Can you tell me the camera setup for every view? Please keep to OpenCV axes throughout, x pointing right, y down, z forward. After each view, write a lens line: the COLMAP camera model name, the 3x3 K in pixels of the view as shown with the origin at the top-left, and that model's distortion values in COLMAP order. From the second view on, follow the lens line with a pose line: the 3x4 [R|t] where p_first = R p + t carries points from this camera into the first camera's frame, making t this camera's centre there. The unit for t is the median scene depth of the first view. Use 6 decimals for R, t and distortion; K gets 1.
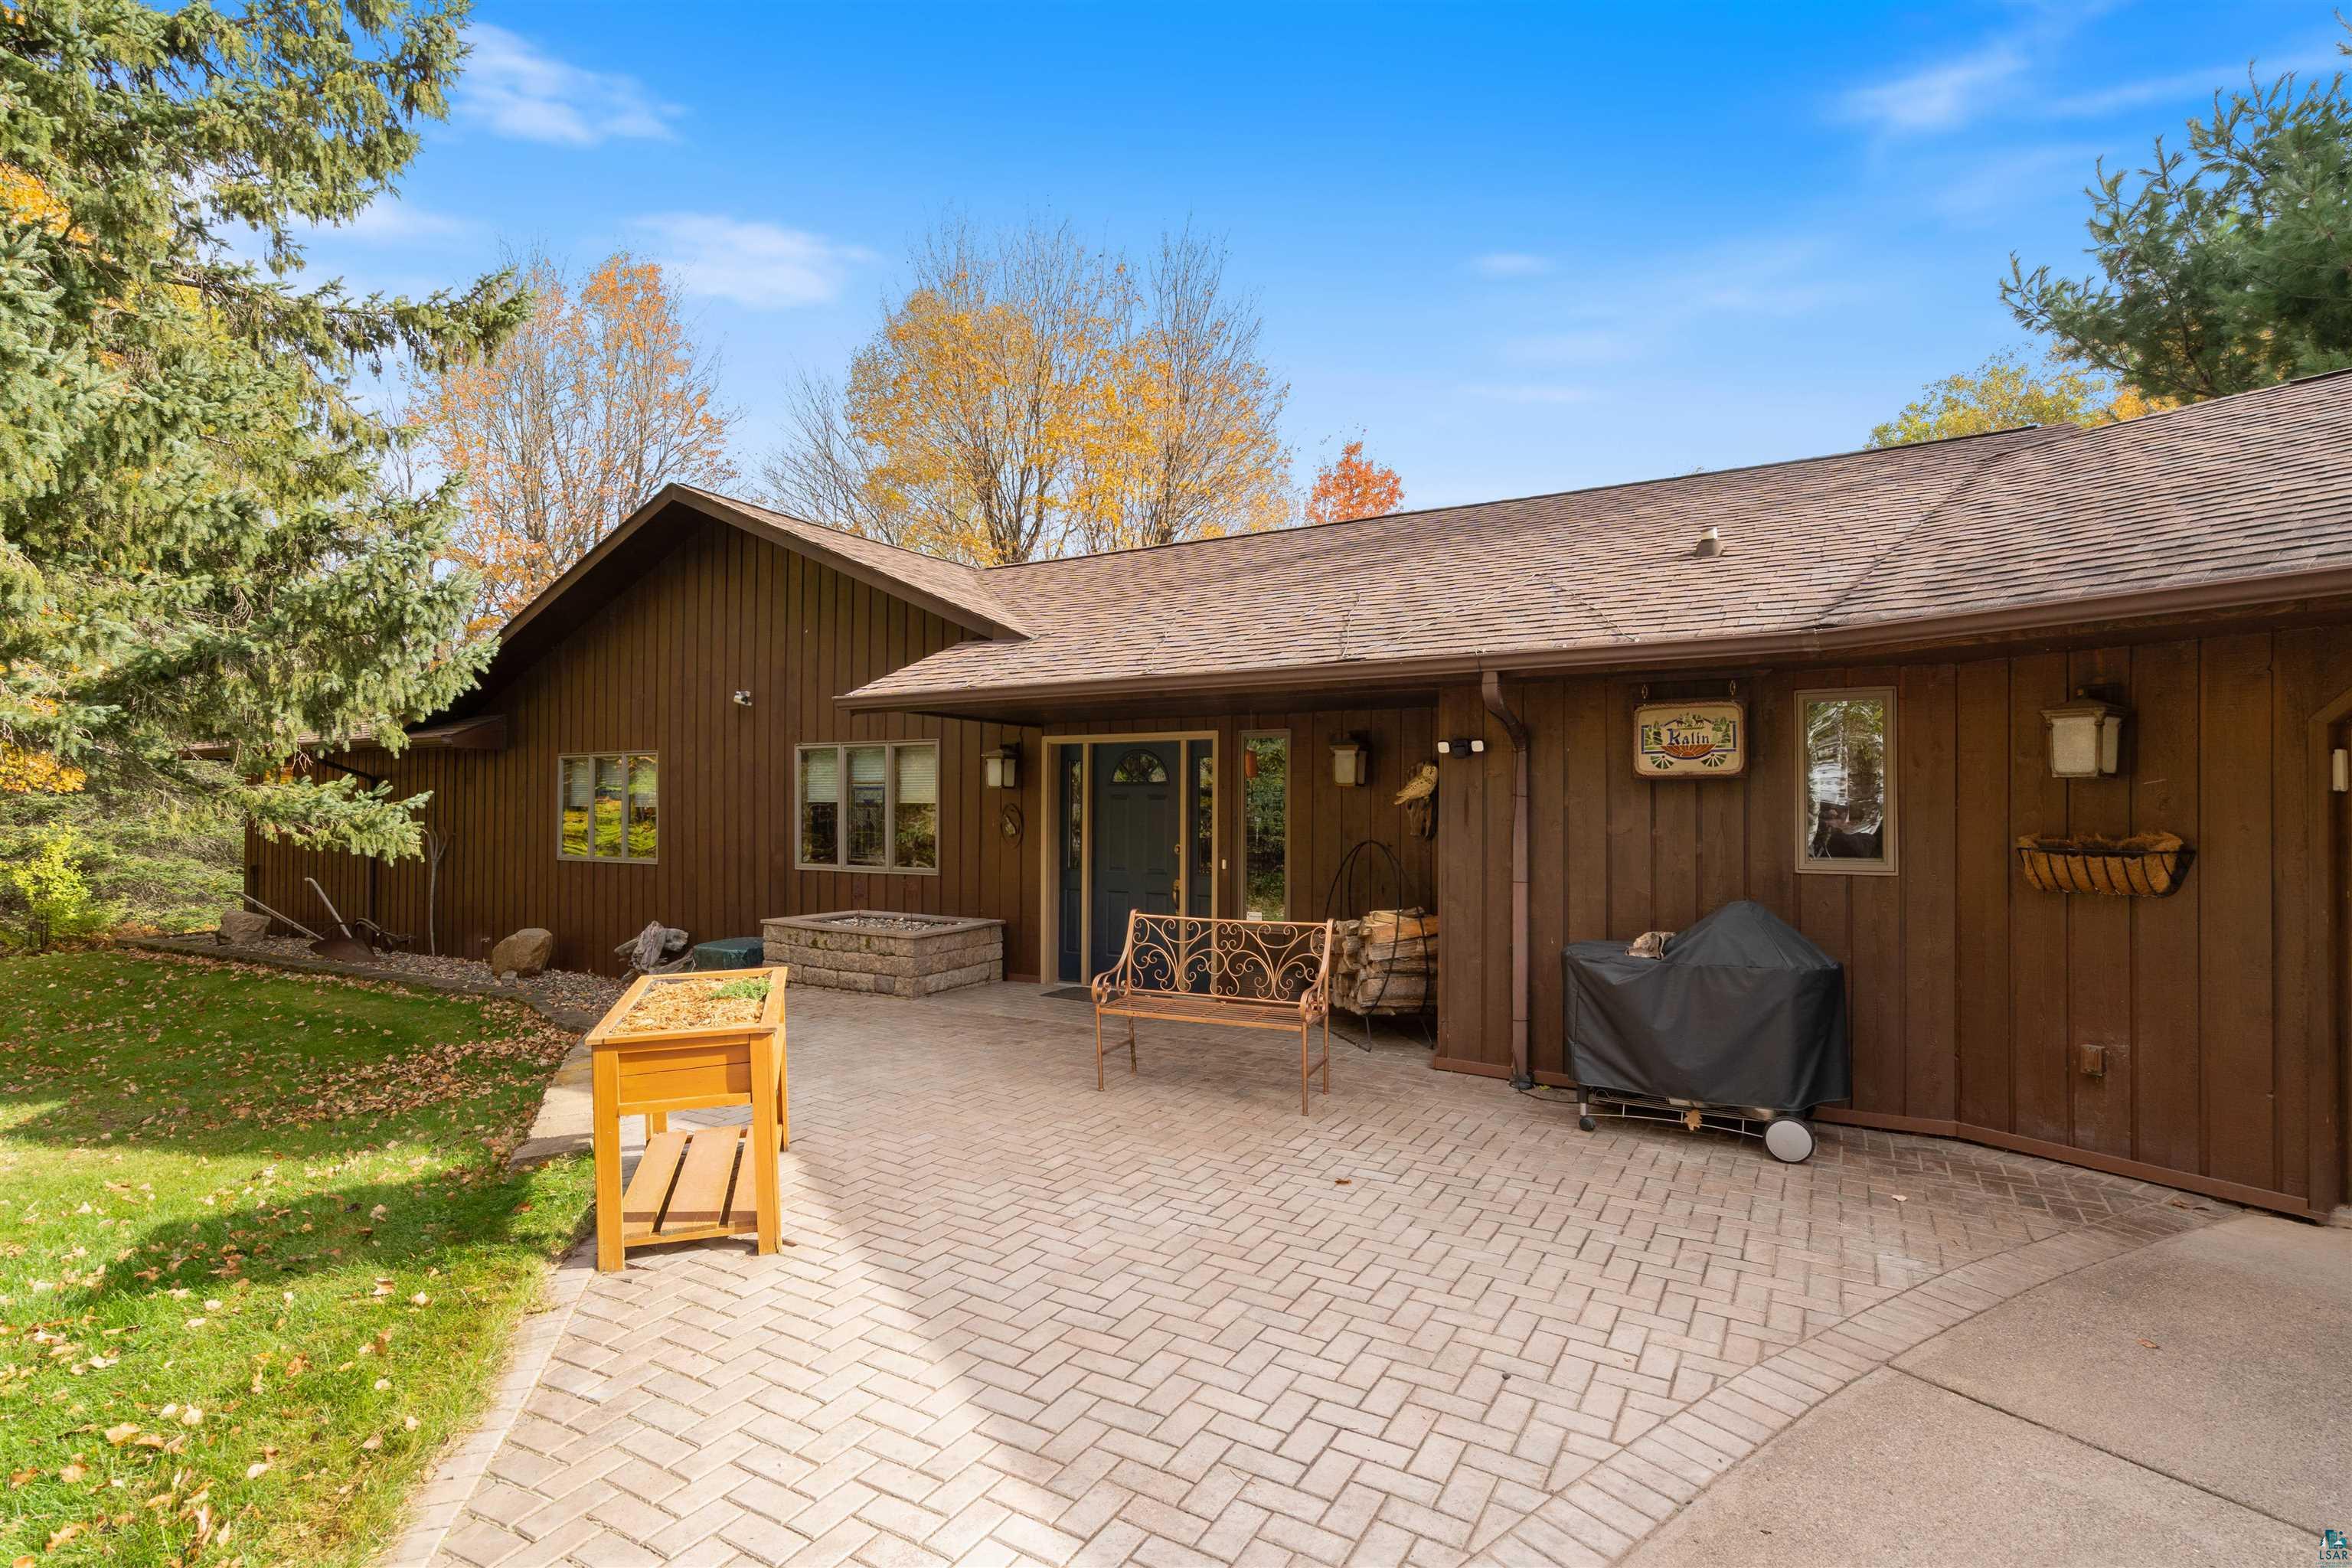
lens RADIAL K [[1135.5, 0, 1152.5], [0, 1135.5, 795.5], [0, 0, 1]] dist [0.002946, -0.000952]
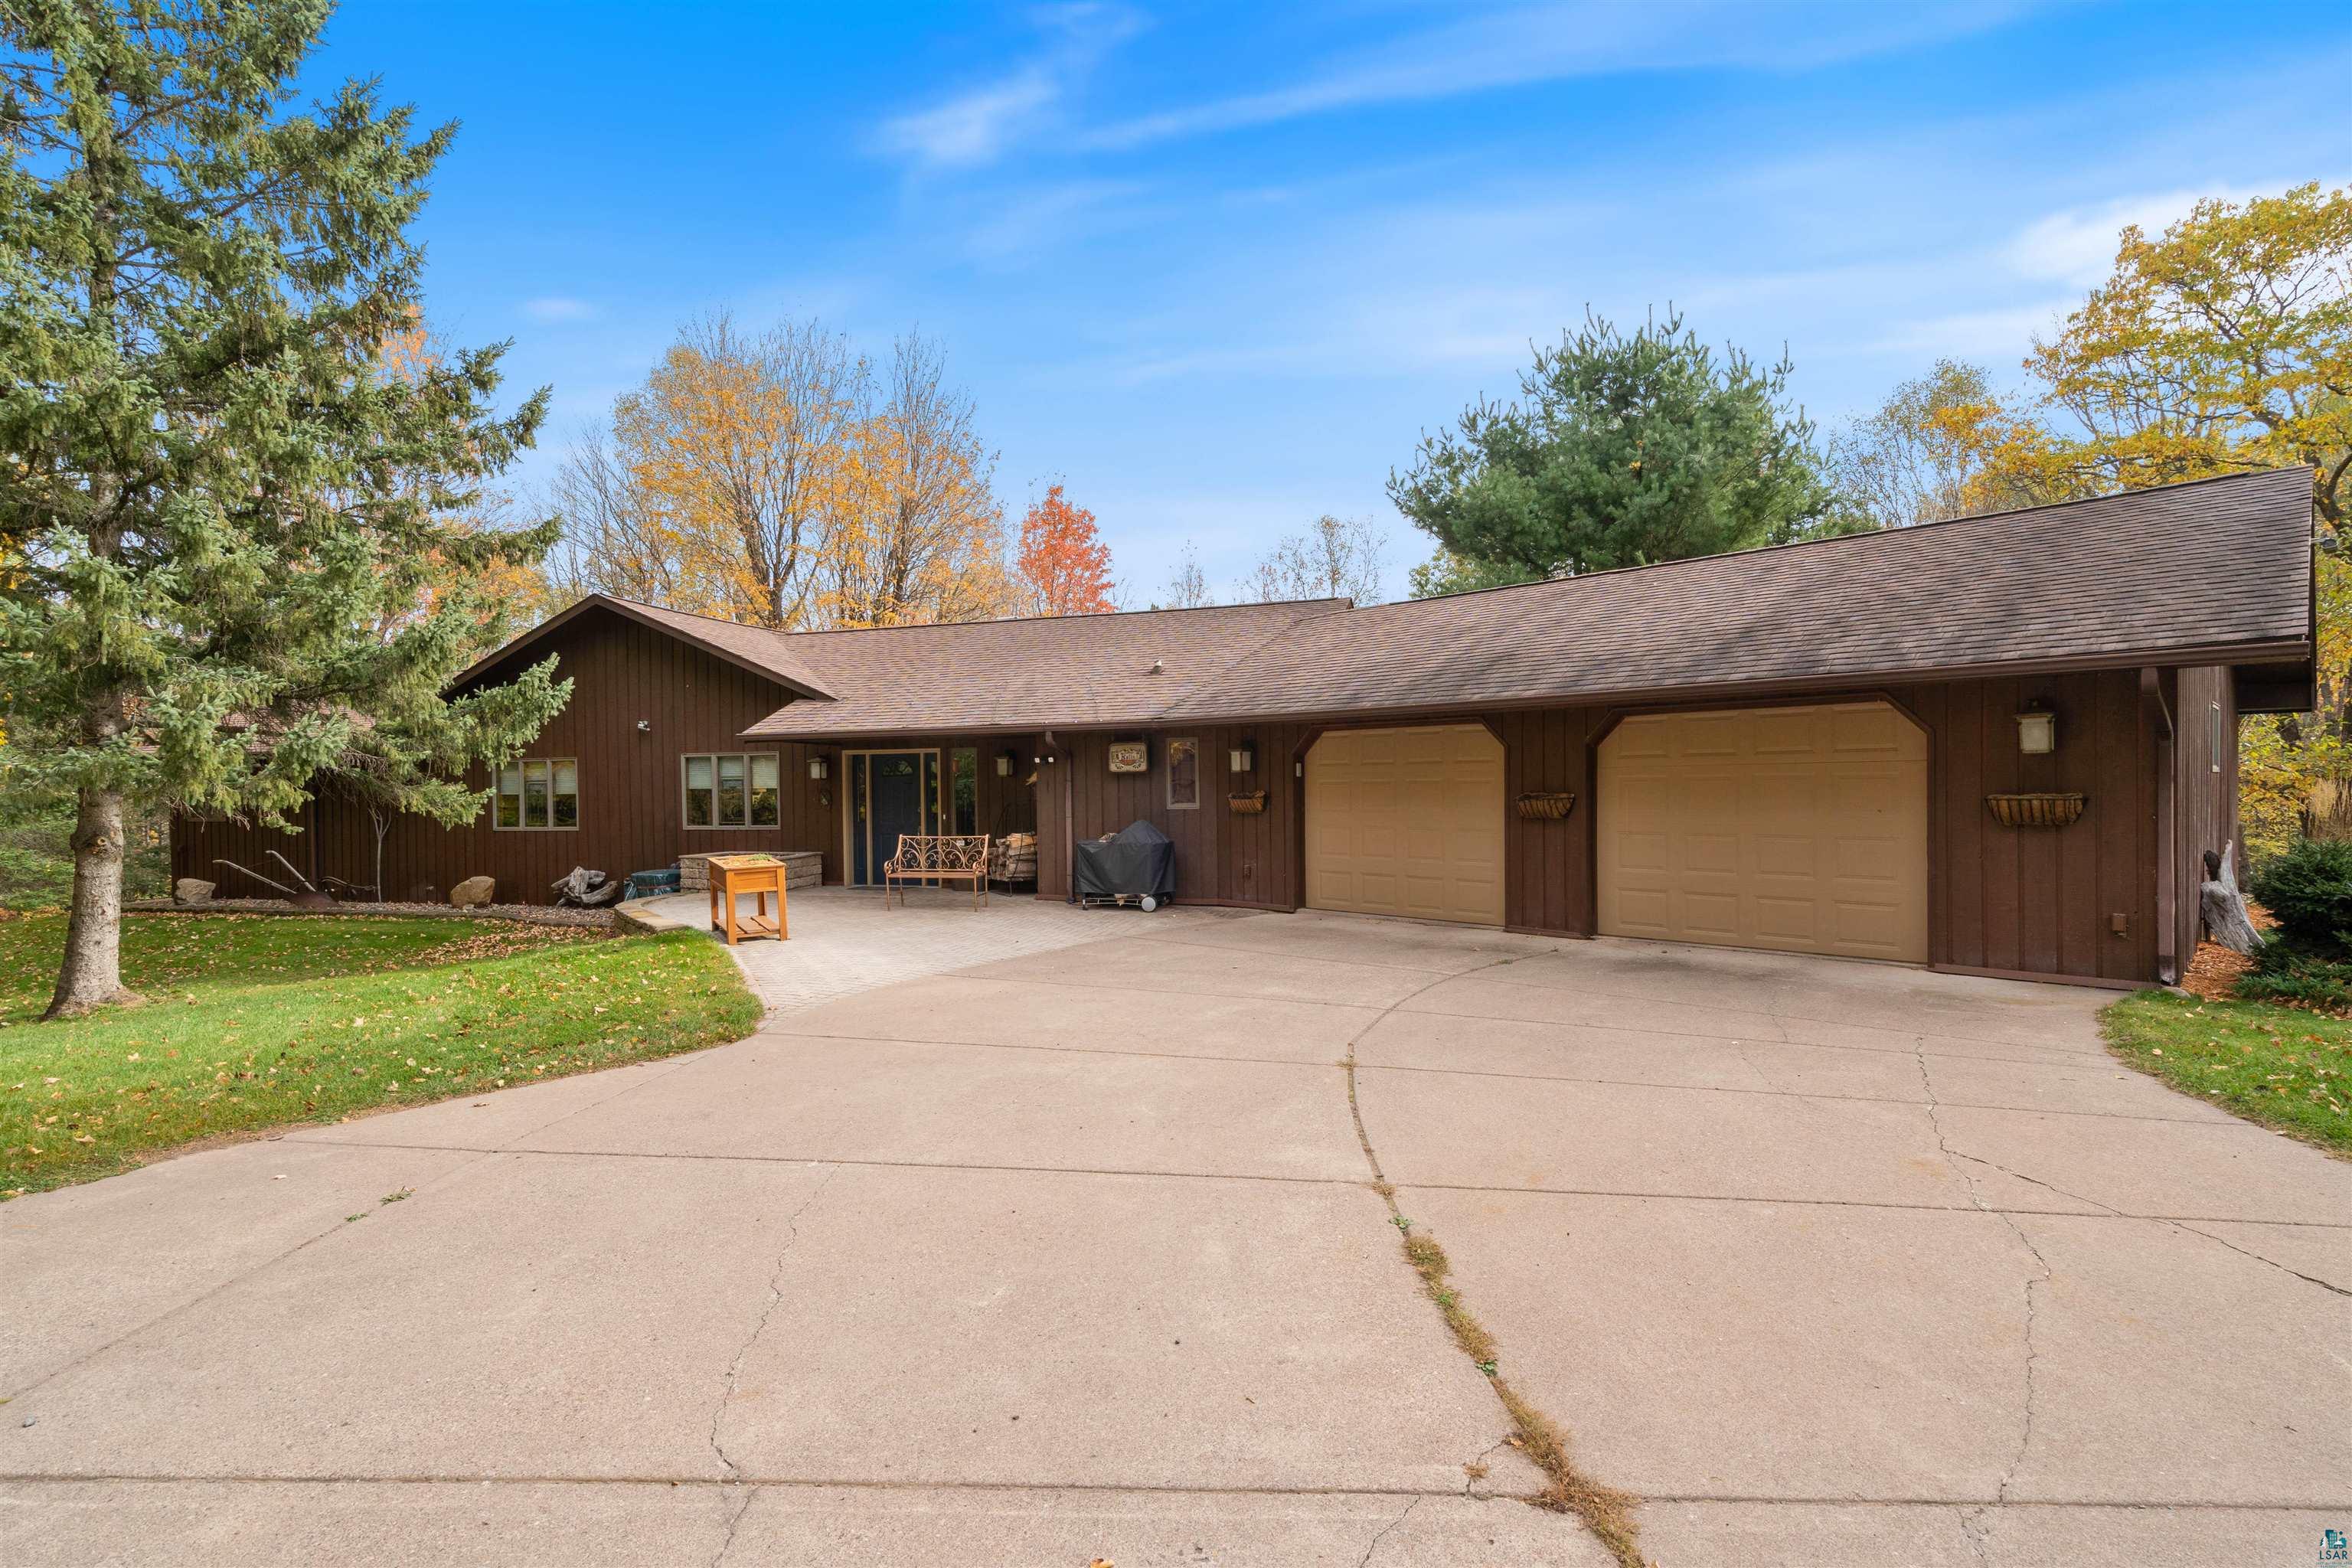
lens RADIAL K [[1135.5, 0, 1145.9], [0, 1135.5, 786.6], [0, 0, 1]] dist [0.002946, -0.000952]
pose [[0.974570, -0.017628, 0.223388, -0.031937], [0.015060, 0.999800, 0.013191, -0.011264], [-0.223576, -0.009492, 0.974640, -0.909998]]
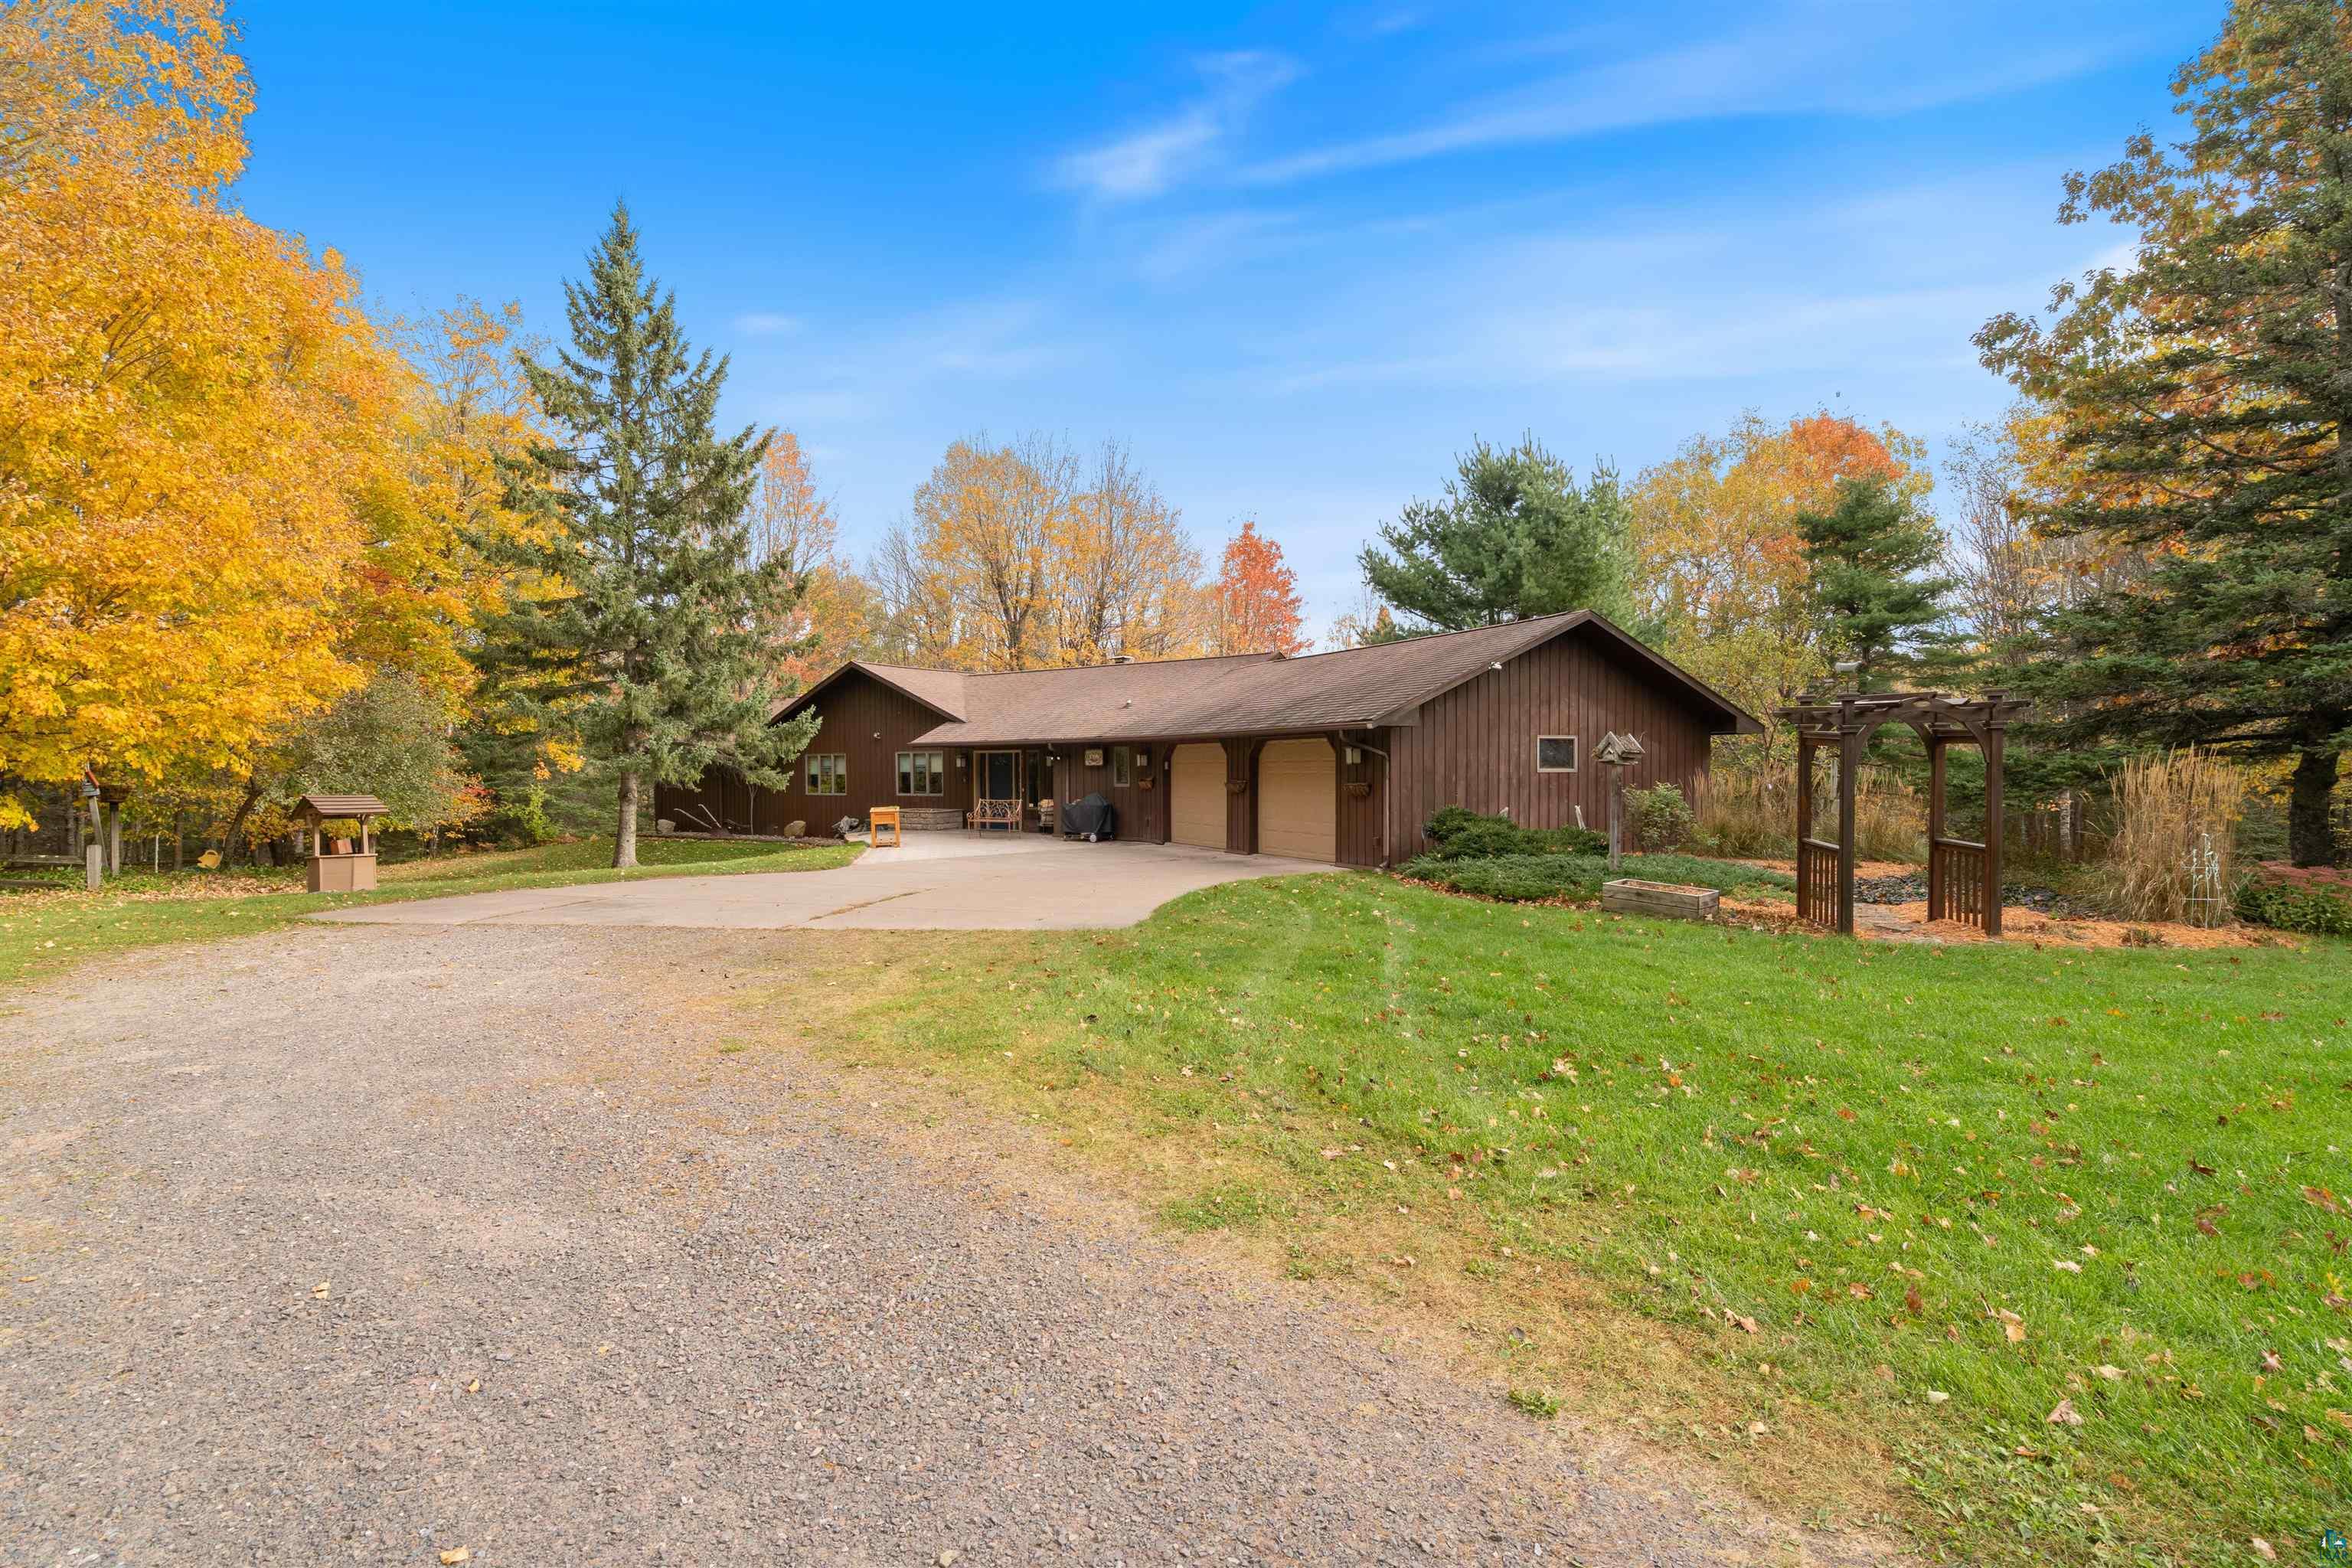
lens RADIAL K [[1135.5, 0, 1120.1], [0, 1135.5, 786.9], [0, 0, 1]] dist [0.002946, -0.000952]
pose [[0.995452, -0.009932, -0.094746, 0.623133], [0.012629, 0.999531, 0.027912, -0.036423], [0.094425, -0.028981, 0.995110, -2.156381]]
